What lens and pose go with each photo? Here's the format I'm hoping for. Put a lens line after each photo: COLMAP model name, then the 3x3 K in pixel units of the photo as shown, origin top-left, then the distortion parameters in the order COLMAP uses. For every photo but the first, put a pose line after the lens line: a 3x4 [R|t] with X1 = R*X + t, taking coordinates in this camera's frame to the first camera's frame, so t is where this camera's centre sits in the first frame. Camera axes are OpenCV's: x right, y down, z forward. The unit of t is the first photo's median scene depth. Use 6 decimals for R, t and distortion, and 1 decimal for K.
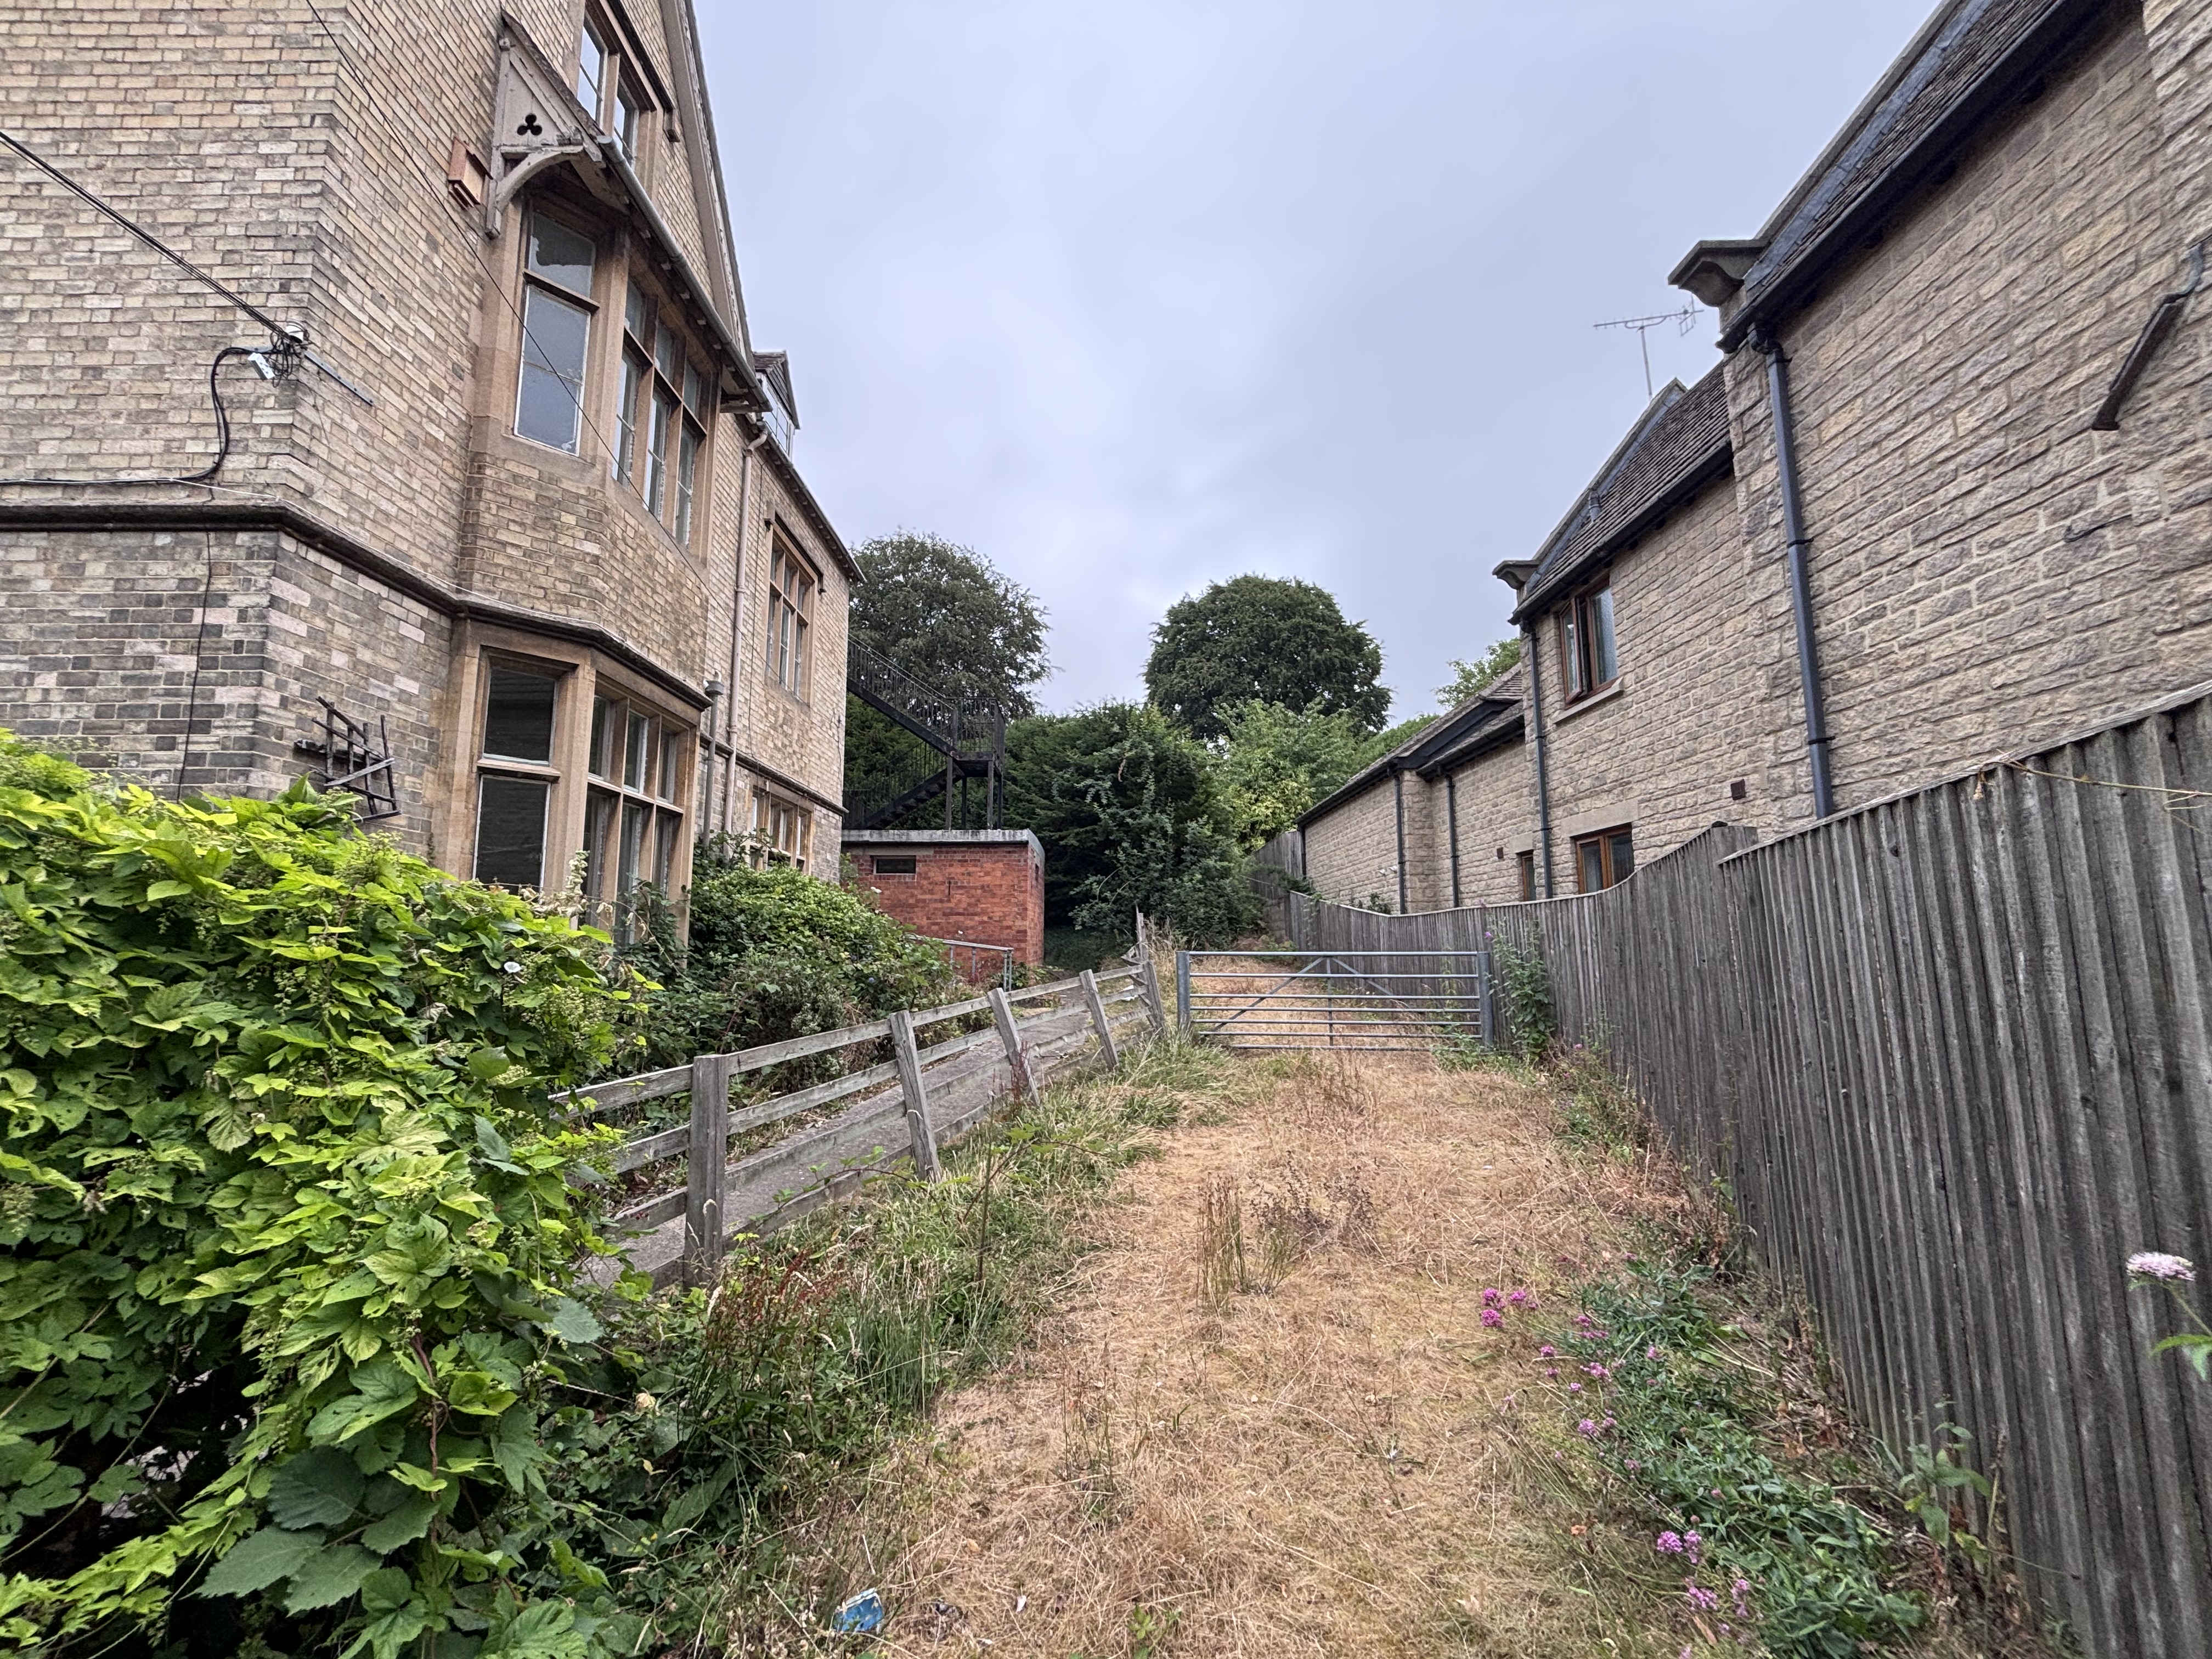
lens RADIAL K [[890.4, 0, 1115.2], [0, 890.4, 832.2], [0, 0, 1]] dist [-0.010630, 0.001045]
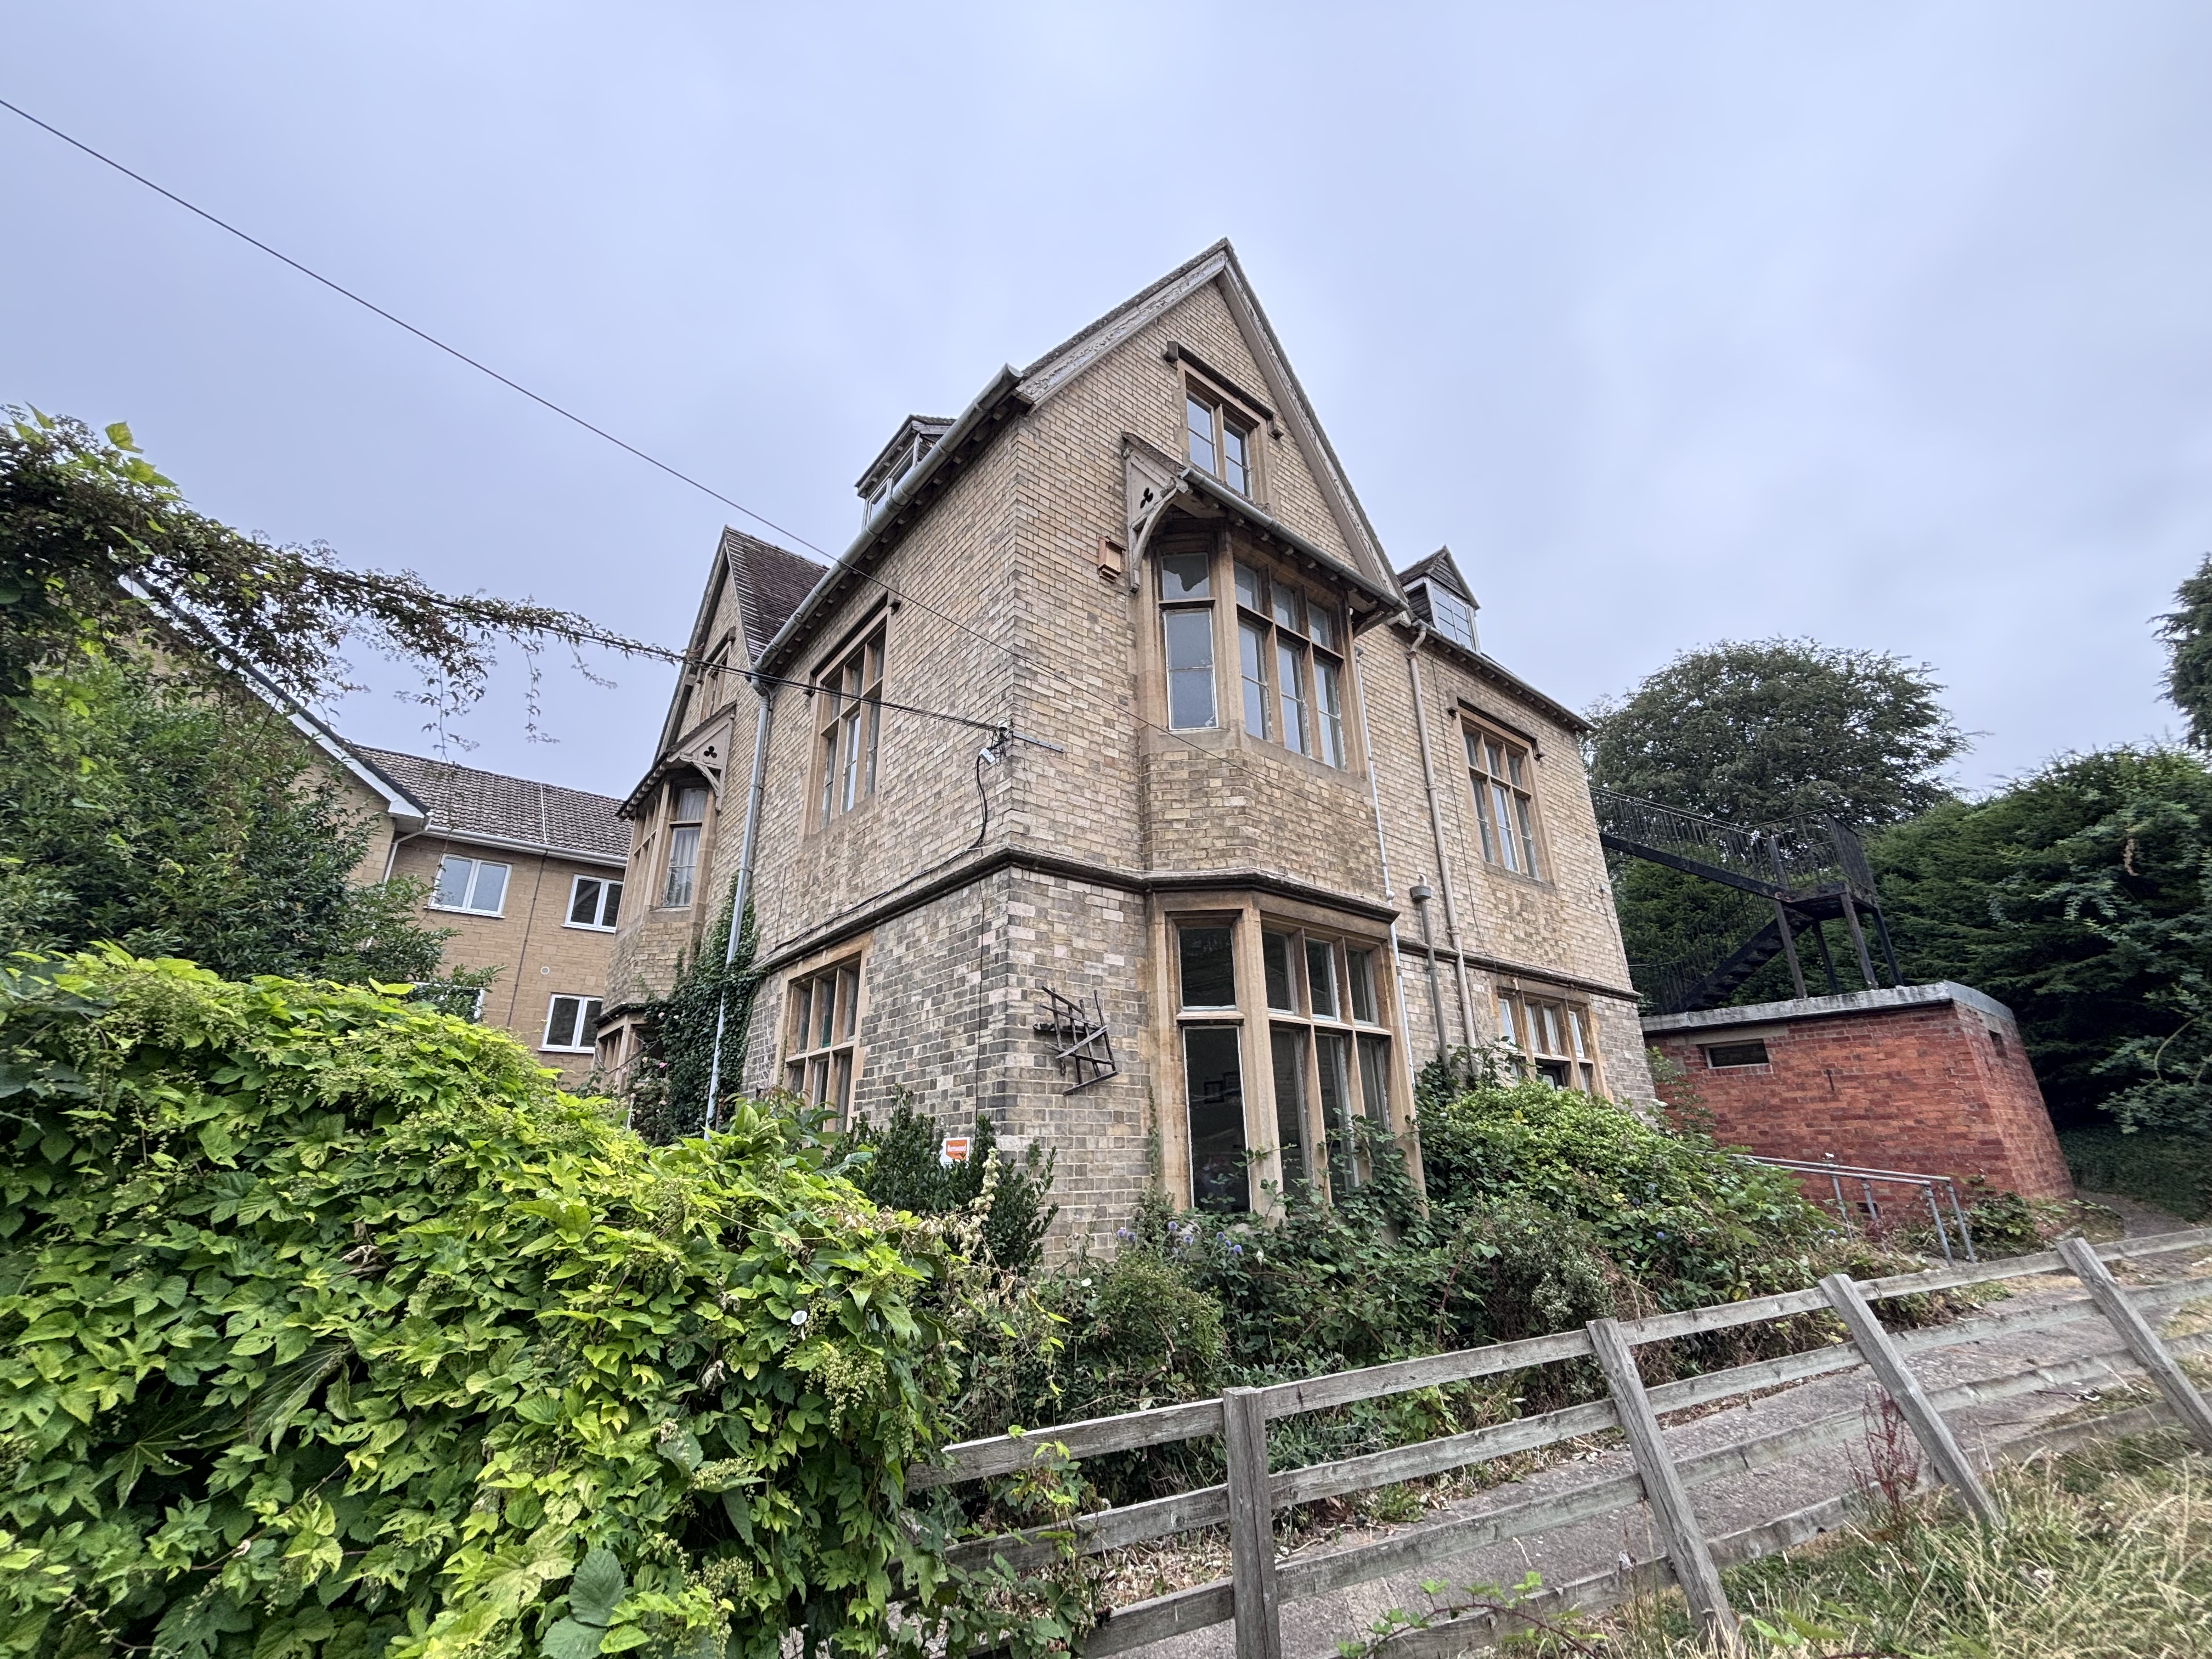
lens RADIAL K [[891.2, 0, 1102.3], [0, 891.2, 825.2], [0, 0, 1]] dist [-0.000020, -0.000187]
pose [[0.612390, -0.282998, -0.738168, 0.114872], [0.113987, 0.955583, -0.271785, -0.014973], [0.782295, 0.082297, 0.617447, 0.213376]]
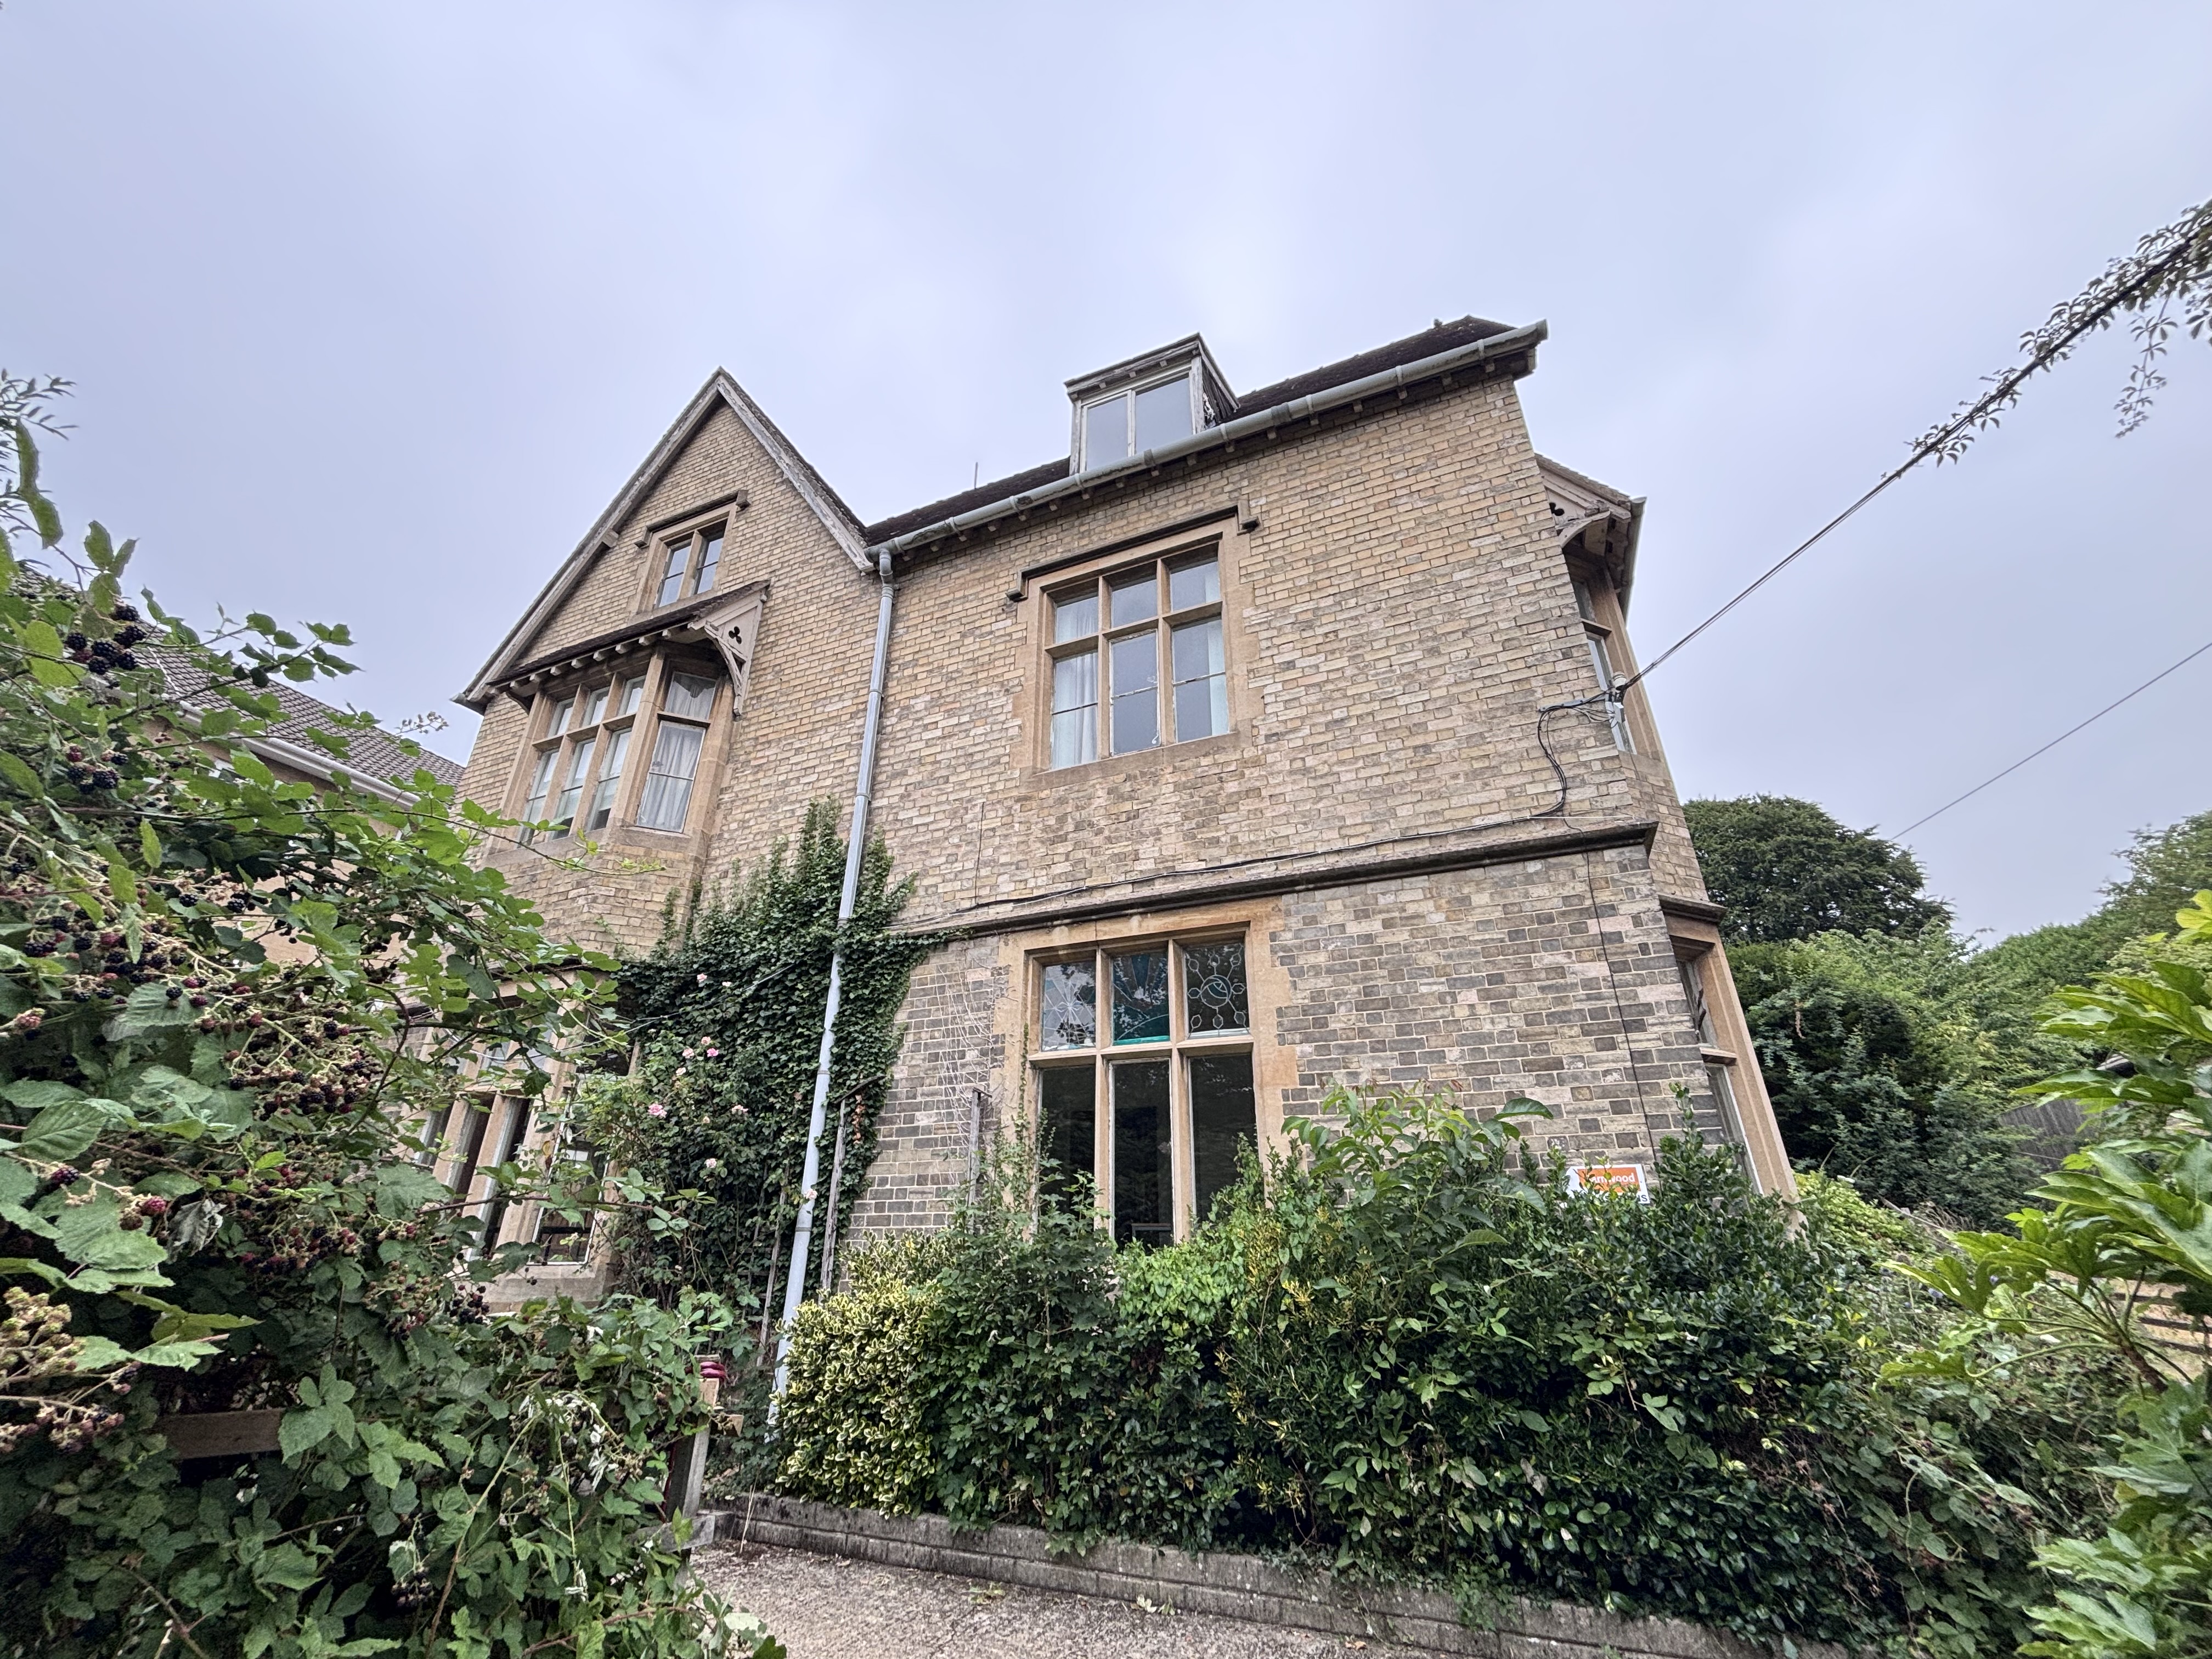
lens RADIAL K [[890.4, 0, 1115.2], [0, 890.4, 832.2], [0, 0, 1]] dist [-0.010630, 0.001045]
pose [[0.909149, -0.169677, -0.380338, -0.879051], [0.044316, 0.947472, -0.316754, -0.021105], [0.414106, 0.271122, 0.868913, -0.207725]]
